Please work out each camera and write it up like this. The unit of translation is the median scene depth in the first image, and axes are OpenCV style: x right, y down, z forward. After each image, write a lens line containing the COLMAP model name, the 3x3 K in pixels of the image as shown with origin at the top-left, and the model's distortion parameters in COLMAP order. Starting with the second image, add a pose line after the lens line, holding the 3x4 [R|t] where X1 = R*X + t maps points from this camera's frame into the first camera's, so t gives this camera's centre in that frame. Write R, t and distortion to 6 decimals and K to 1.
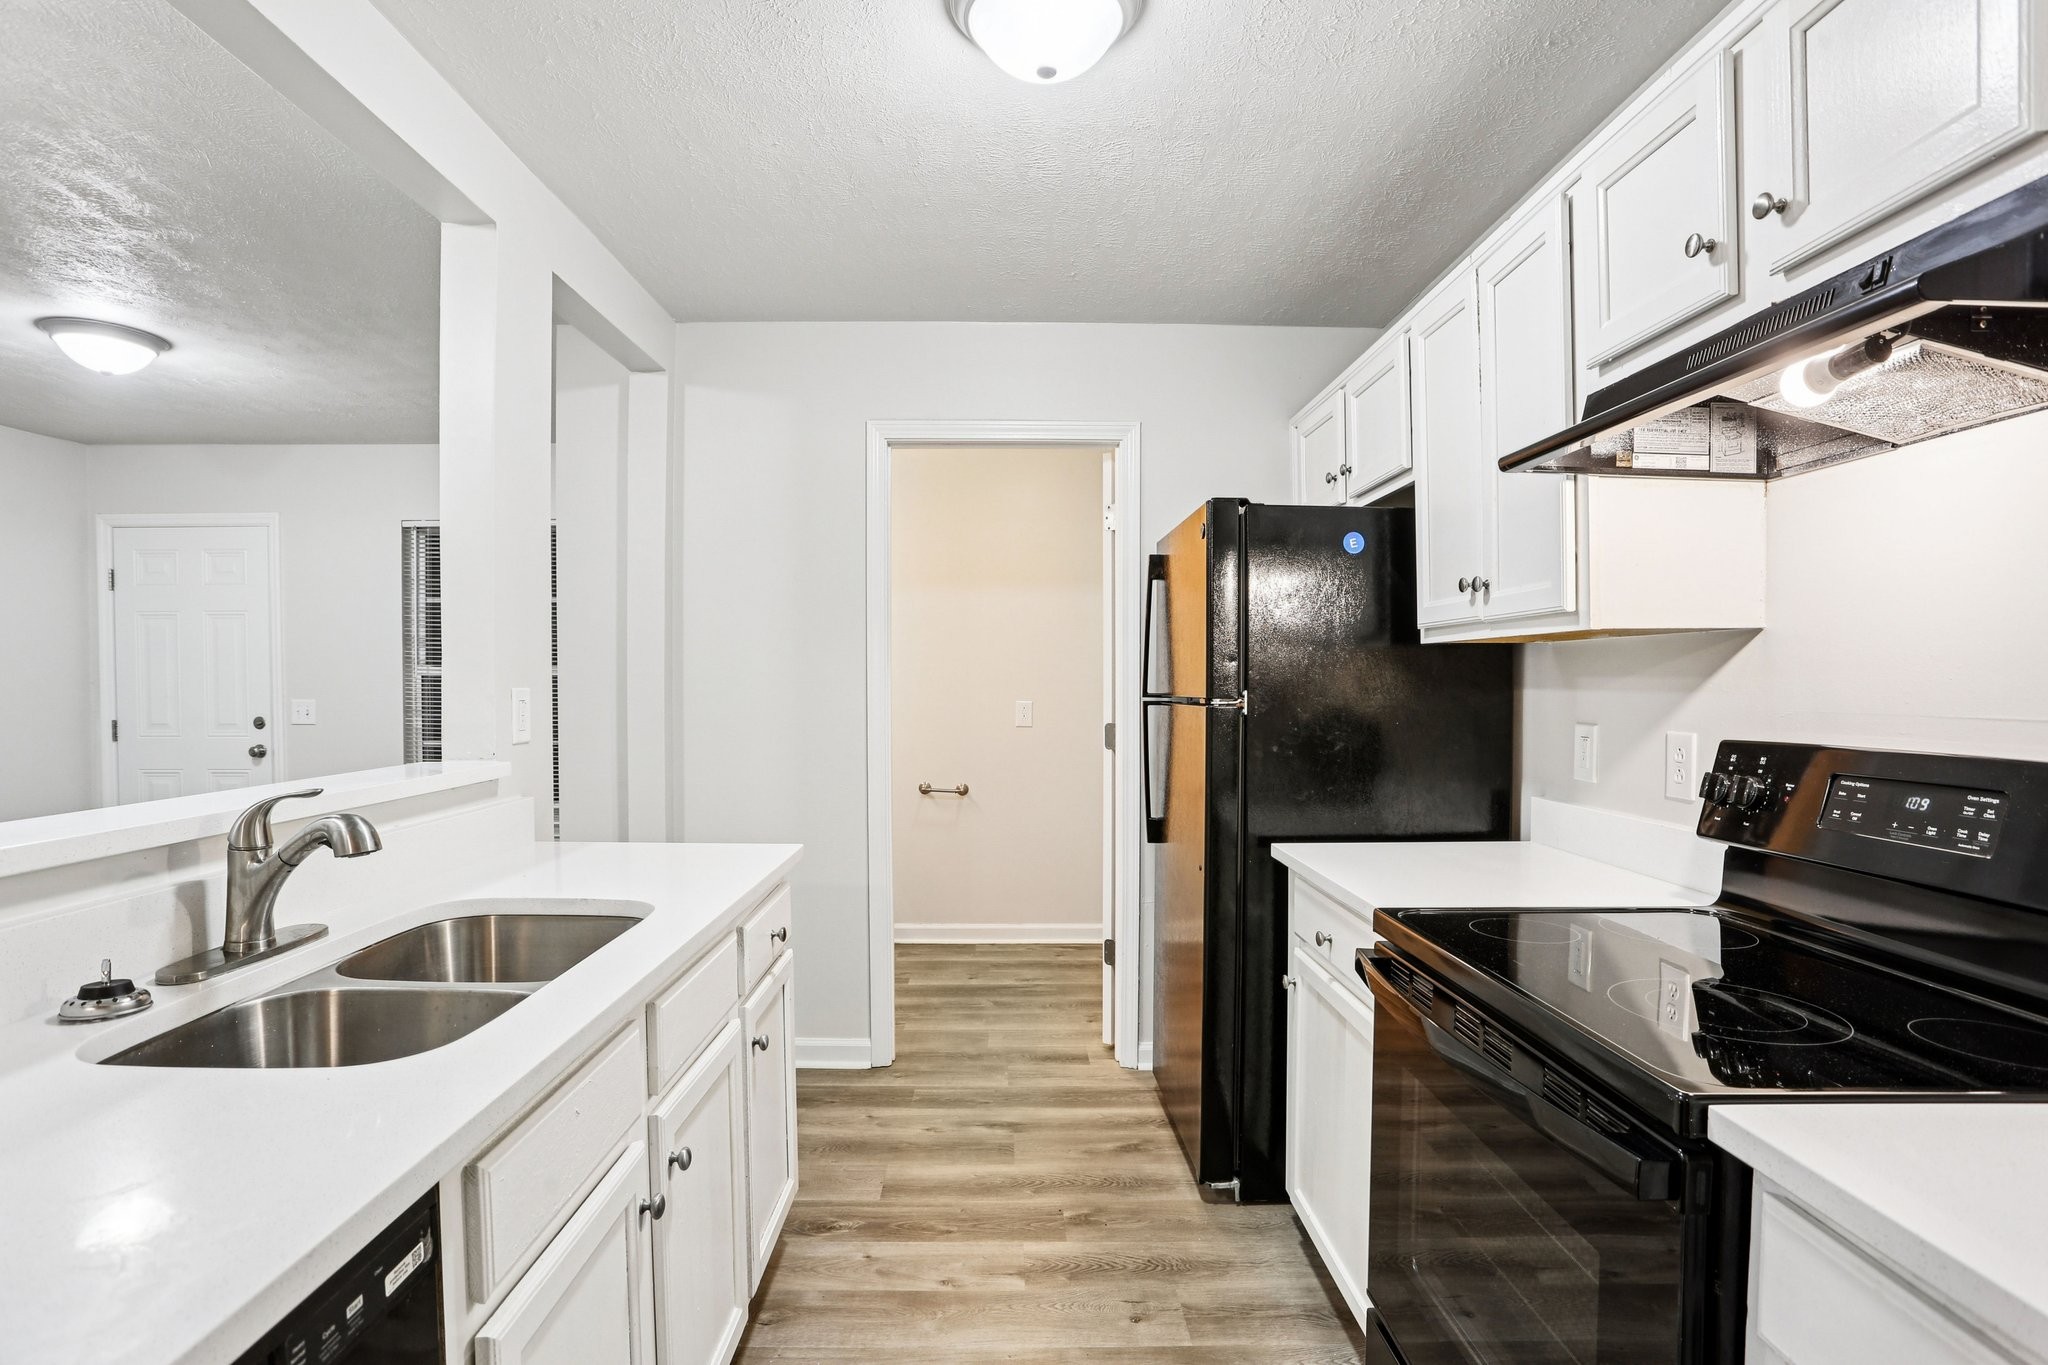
lens RADIAL K [[998.2, 0, 1017.3], [0, 998.2, 699.8], [0, 0, 1]] dist [-0.068016, 0.026440]
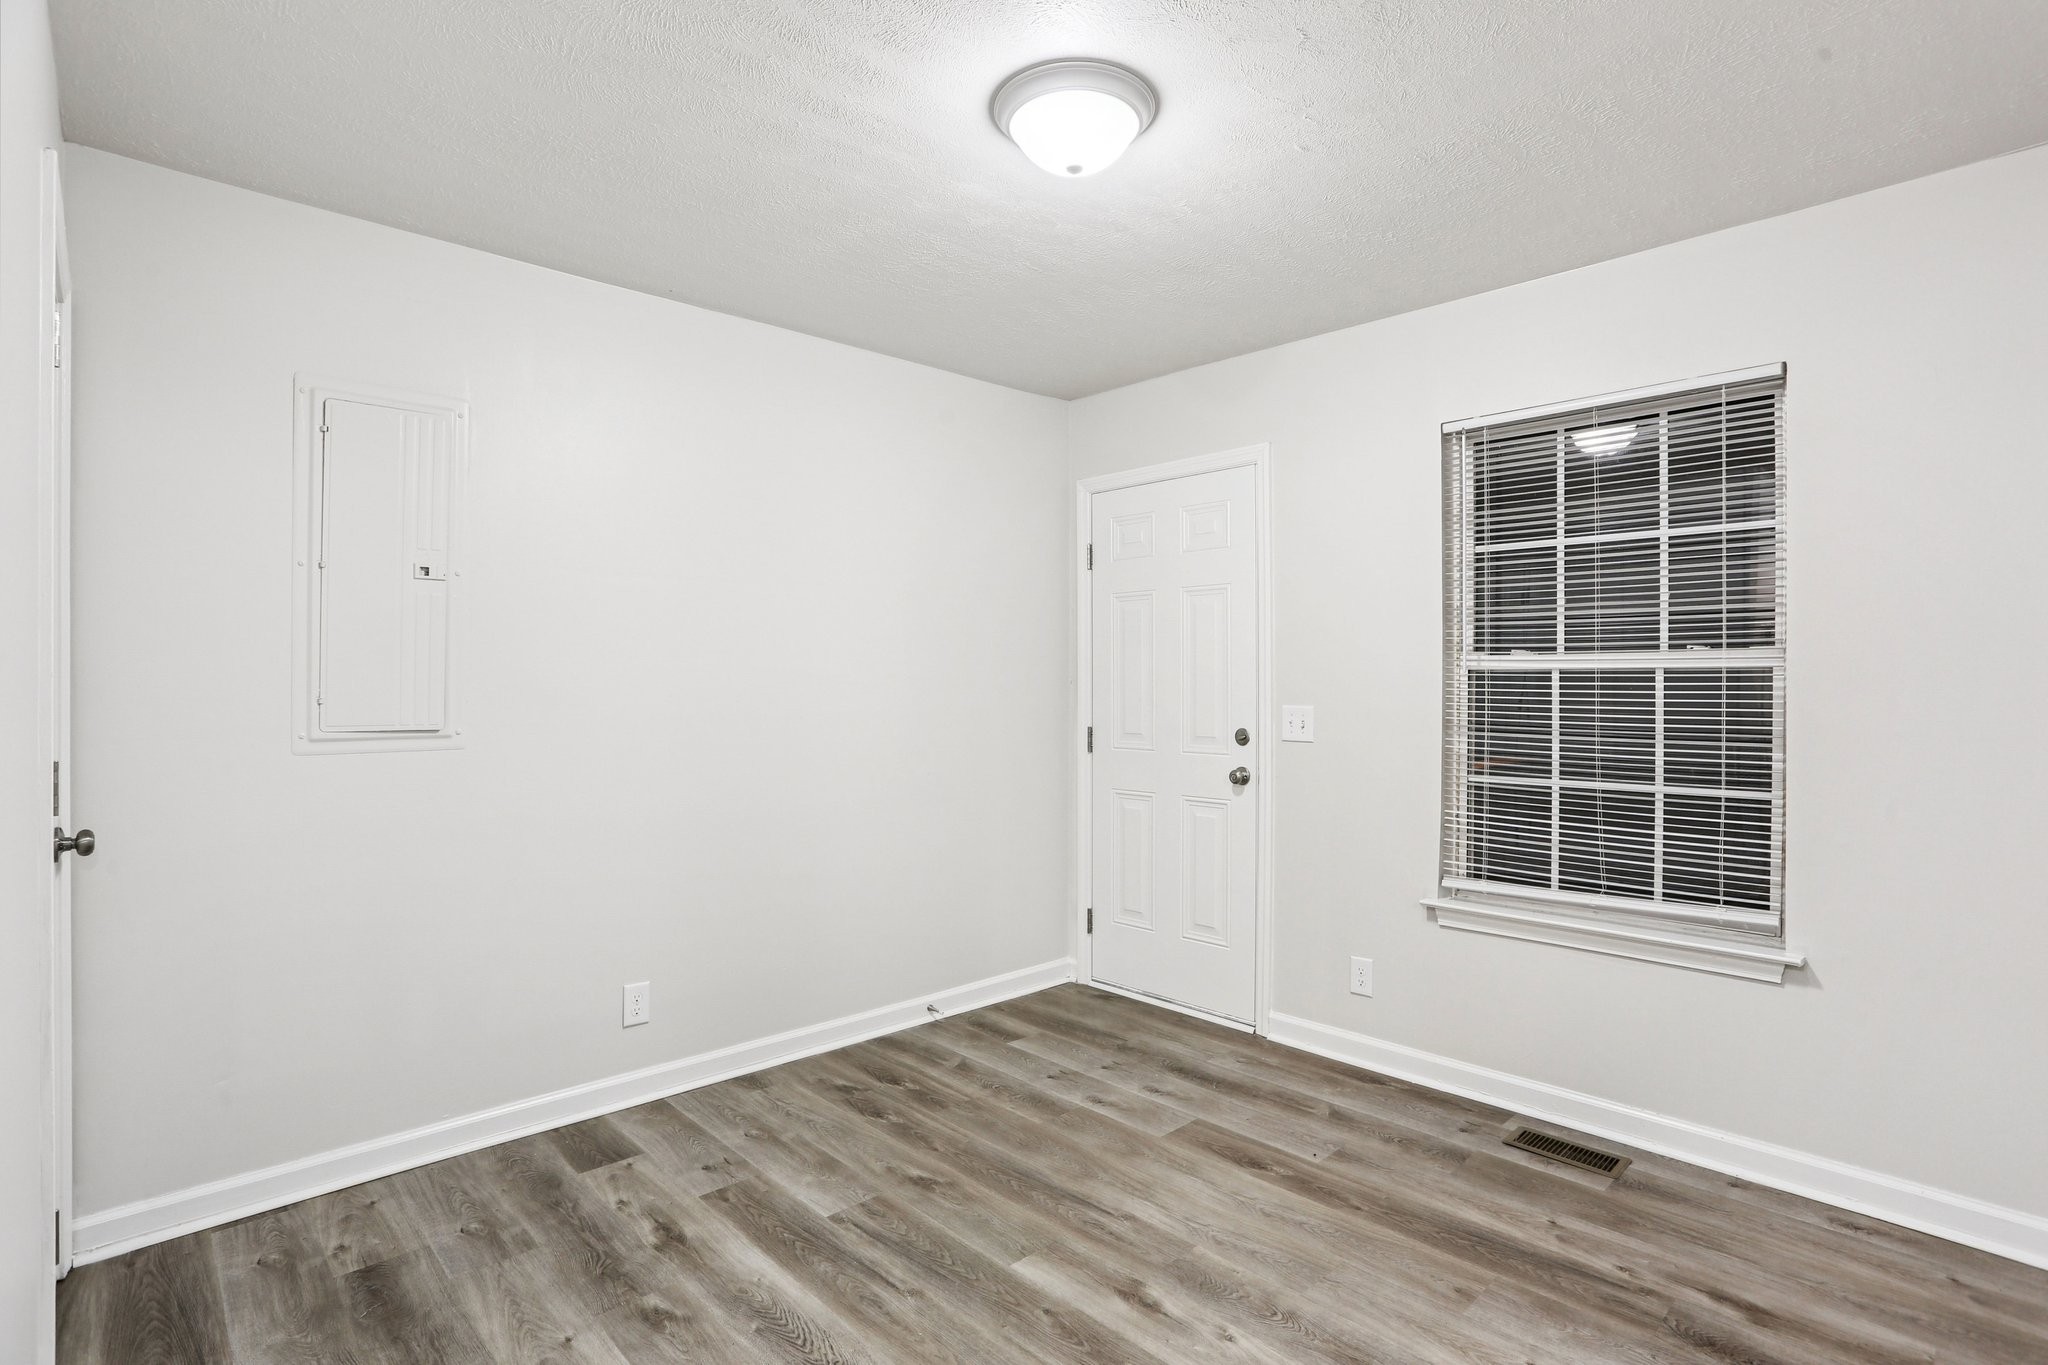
lens RADIAL K [[998.2, 0, 1025.8], [0, 998.2, 695.2], [0, 0, 1]] dist [-0.068016, 0.026440]
pose [[0.673712, 0.008341, -0.738947, -0.596151], [-0.014956, 0.999885, -0.002349, -0.005321], [0.738843, 0.012634, 0.673759, 0.656613]]
